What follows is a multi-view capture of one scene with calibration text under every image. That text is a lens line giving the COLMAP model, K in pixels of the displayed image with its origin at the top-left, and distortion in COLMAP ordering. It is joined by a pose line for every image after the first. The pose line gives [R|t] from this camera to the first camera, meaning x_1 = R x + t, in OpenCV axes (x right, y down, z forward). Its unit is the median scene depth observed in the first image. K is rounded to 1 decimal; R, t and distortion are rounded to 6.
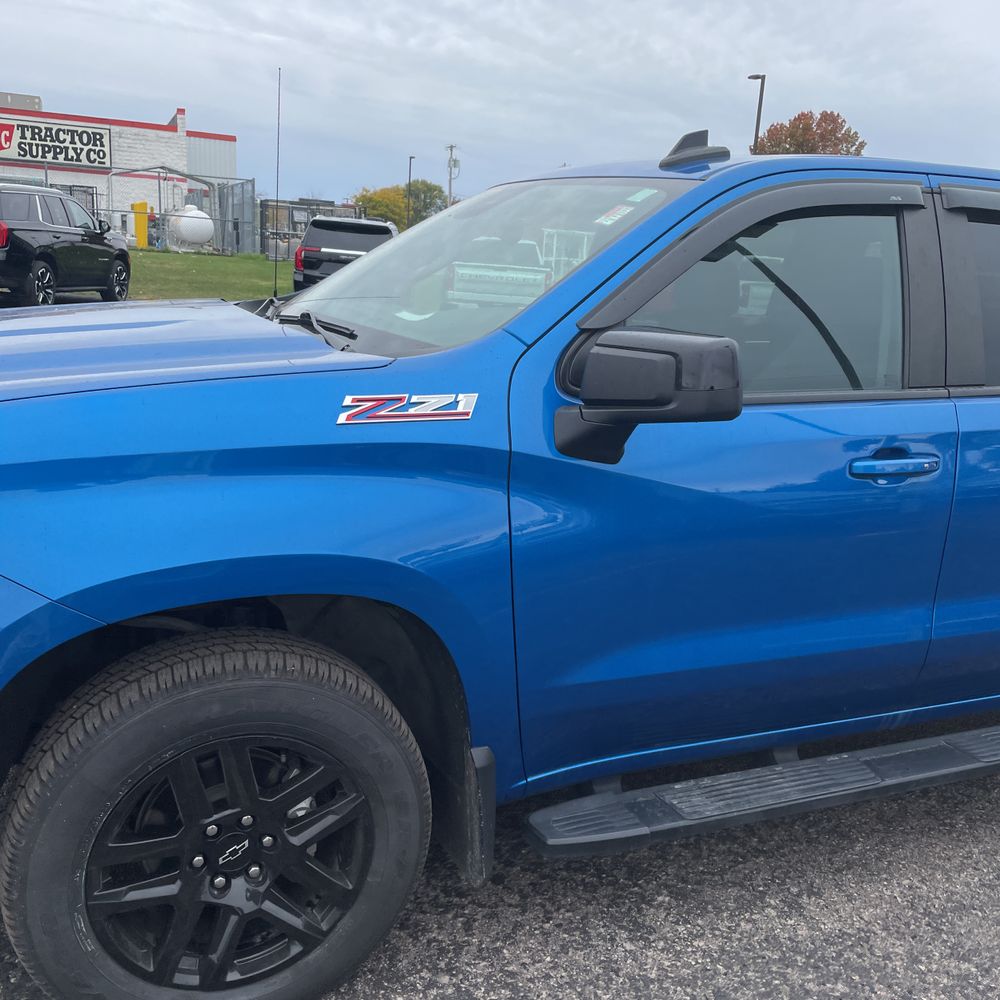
lens RADIAL K [[1017.8, 0, 493.1], [0, 1017.8, 500.0], [0, 0, 1]] dist [0.034553, 0.000000]
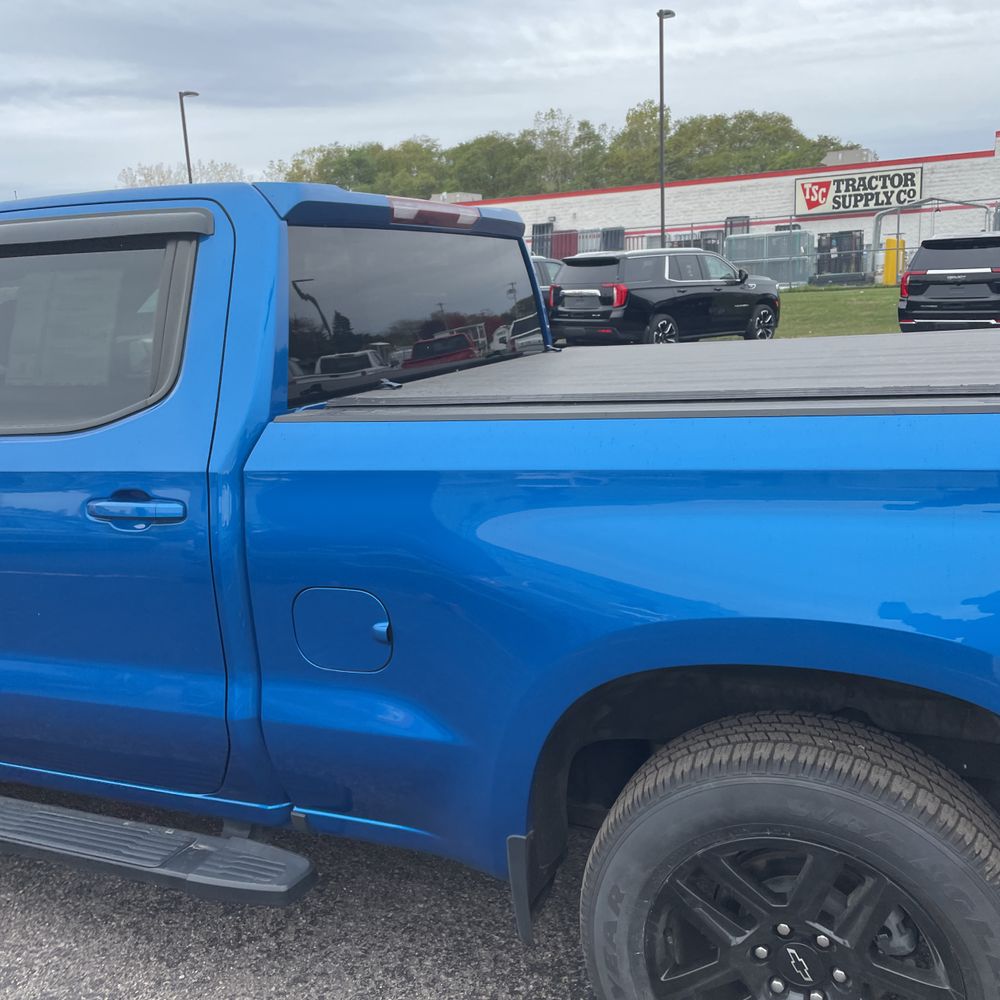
lens RADIAL K [[1017.8, 0, 488.5], [0, 1017.8, 489.6], [0, 0, 1]] dist [0.034553, 0.000000]
pose [[0.670937, 0.041060, -0.740377, 0.094256], [-0.076110, 0.997006, -0.013680, -0.004739], [0.737598, 0.065528, 0.672053, 0.045917]]
